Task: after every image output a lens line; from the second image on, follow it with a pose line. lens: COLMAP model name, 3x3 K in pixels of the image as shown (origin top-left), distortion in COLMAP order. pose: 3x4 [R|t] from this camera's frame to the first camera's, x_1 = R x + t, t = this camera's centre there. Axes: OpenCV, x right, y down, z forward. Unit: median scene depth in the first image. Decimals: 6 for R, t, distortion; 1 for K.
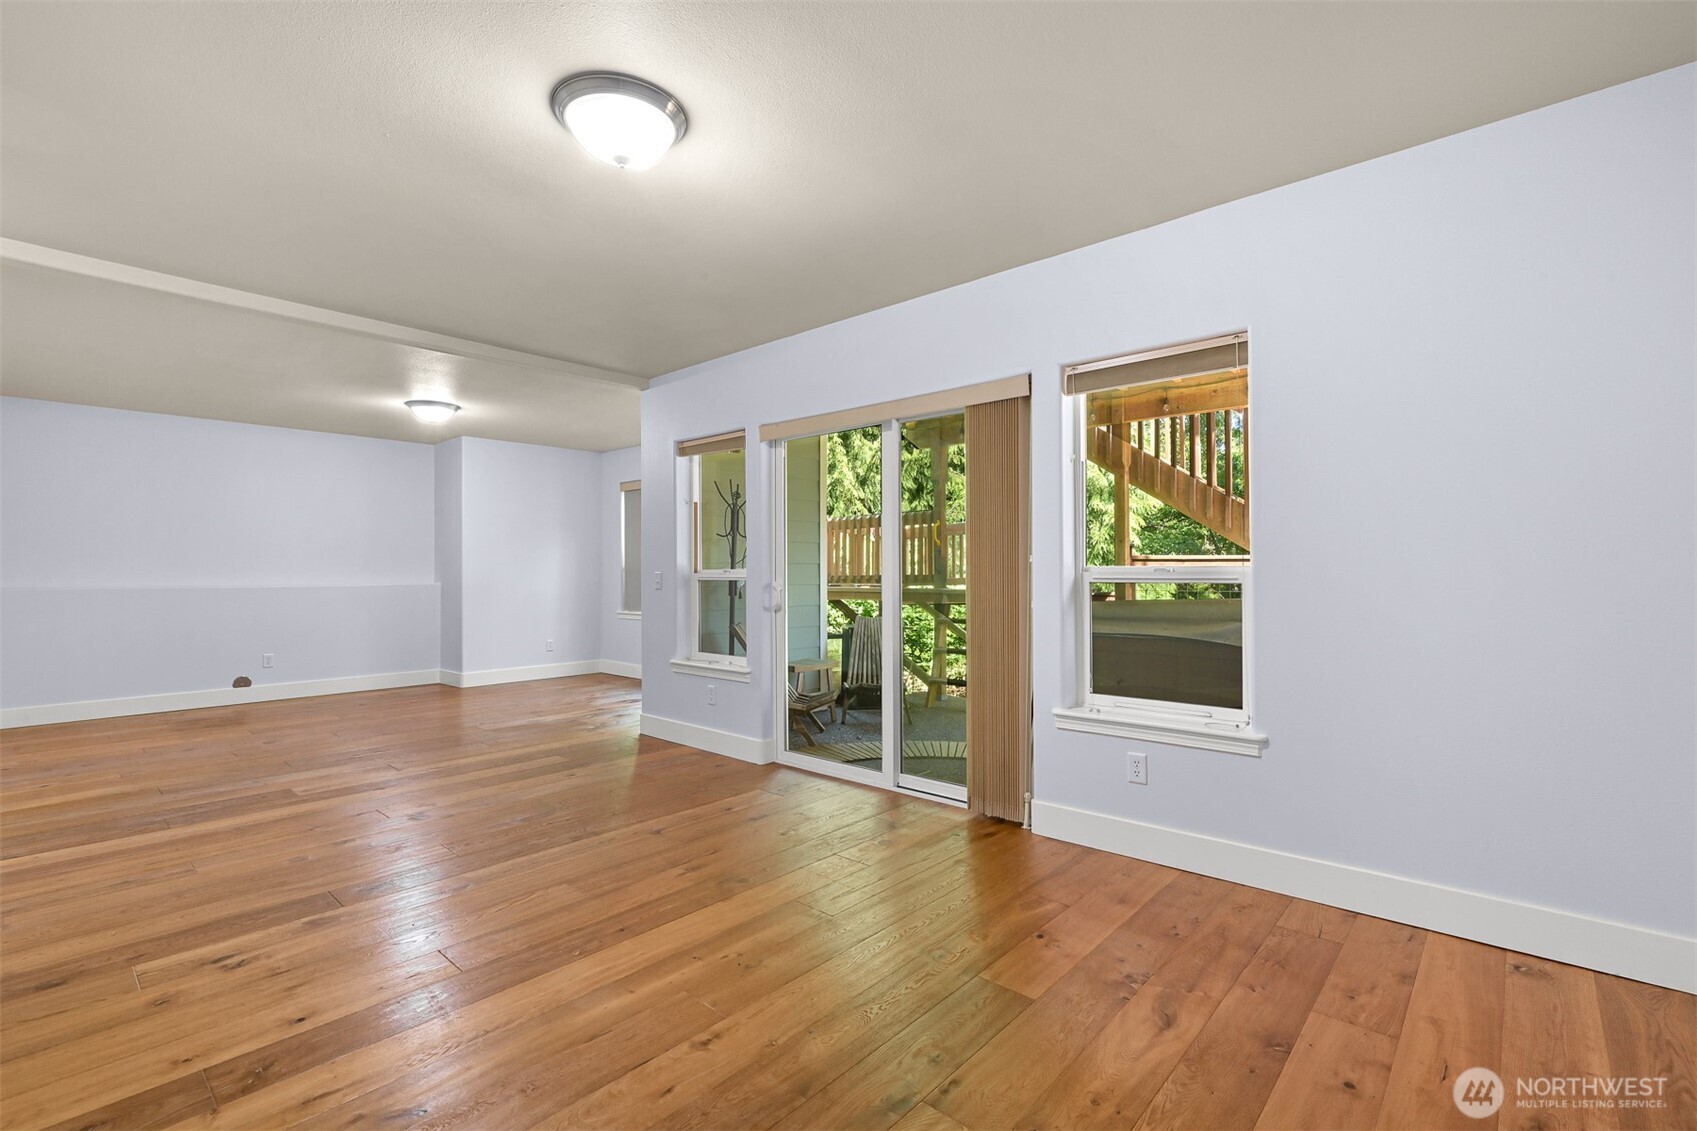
lens RADIAL K [[769.0, 0, 848.5], [0, 769.0, 566.7], [0, 0, 1]] dist [0.000366, 0.000031]
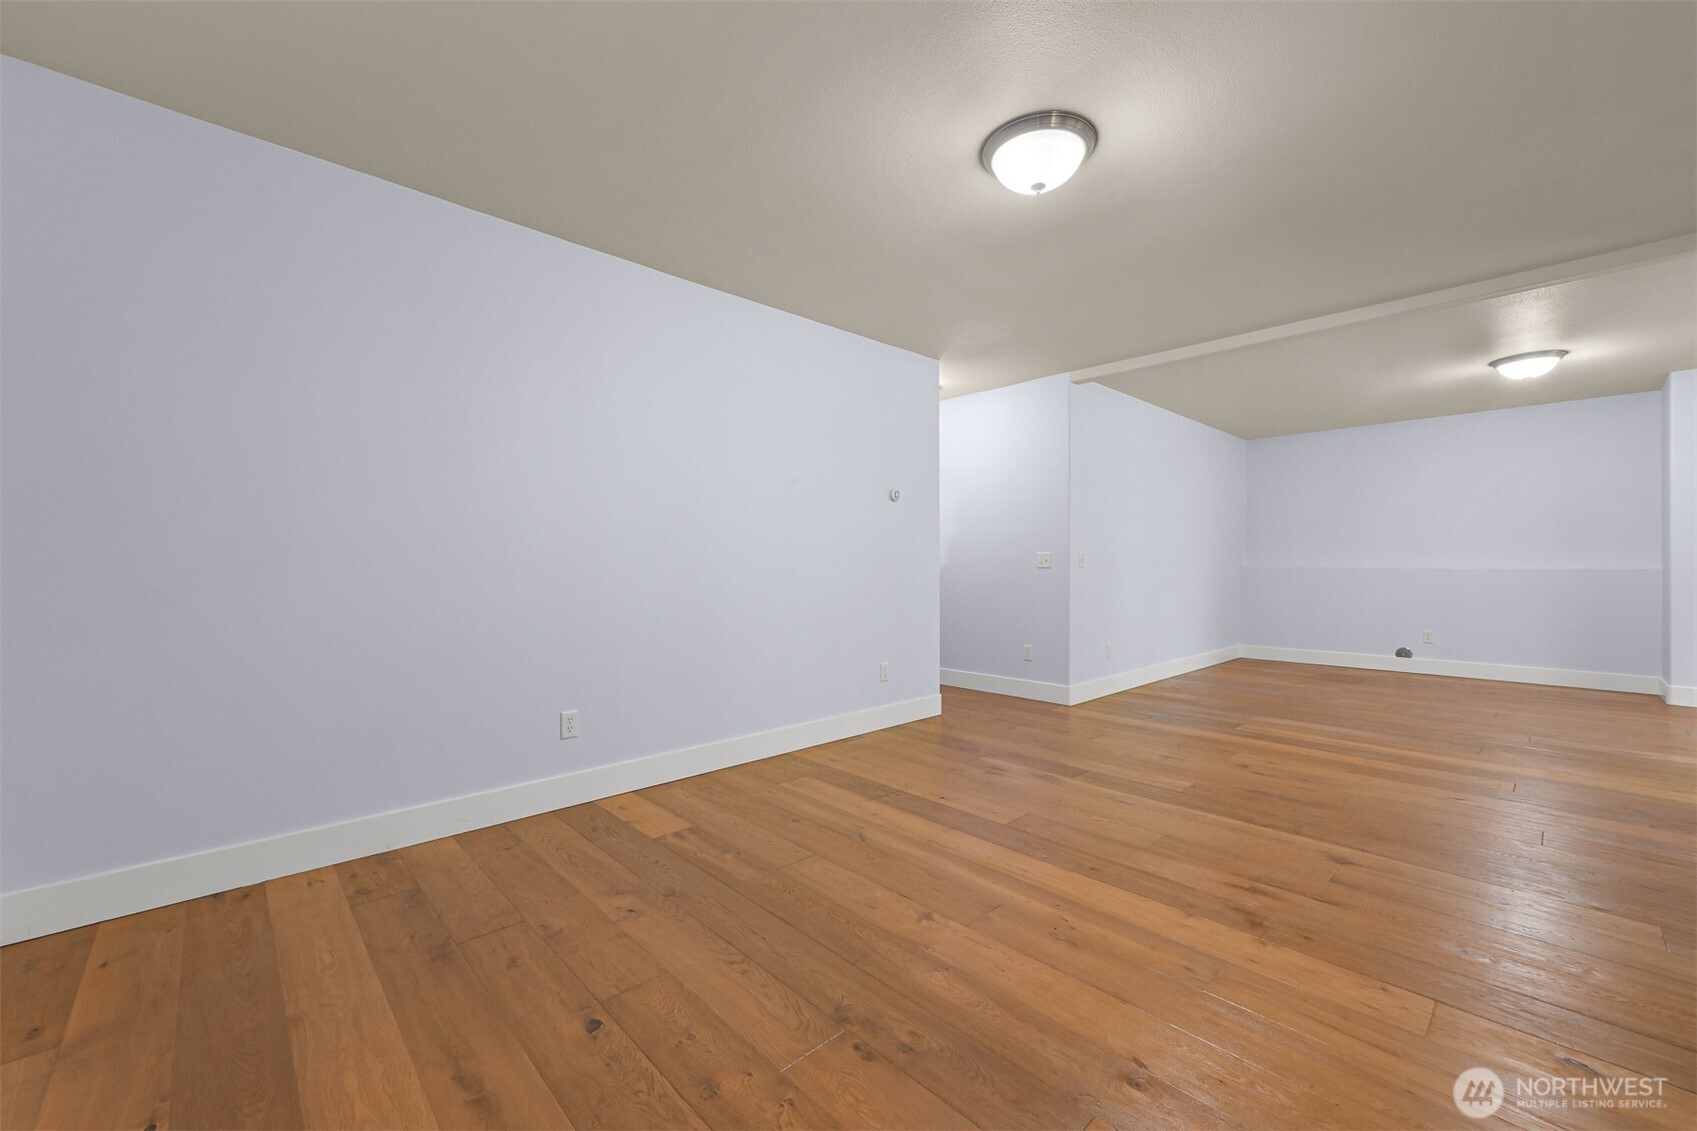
lens RADIAL K [[683.2, 0, 847.4], [0, 683.2, 565.0], [0, 0, 1]] dist [-0.004747, -0.000504]
pose [[-0.090964, 0.007279, -0.995828, 0.519619], [0.005275, 0.999963, 0.006828, 0.022191], [0.995840, -0.004632, -0.090999, 0.547667]]
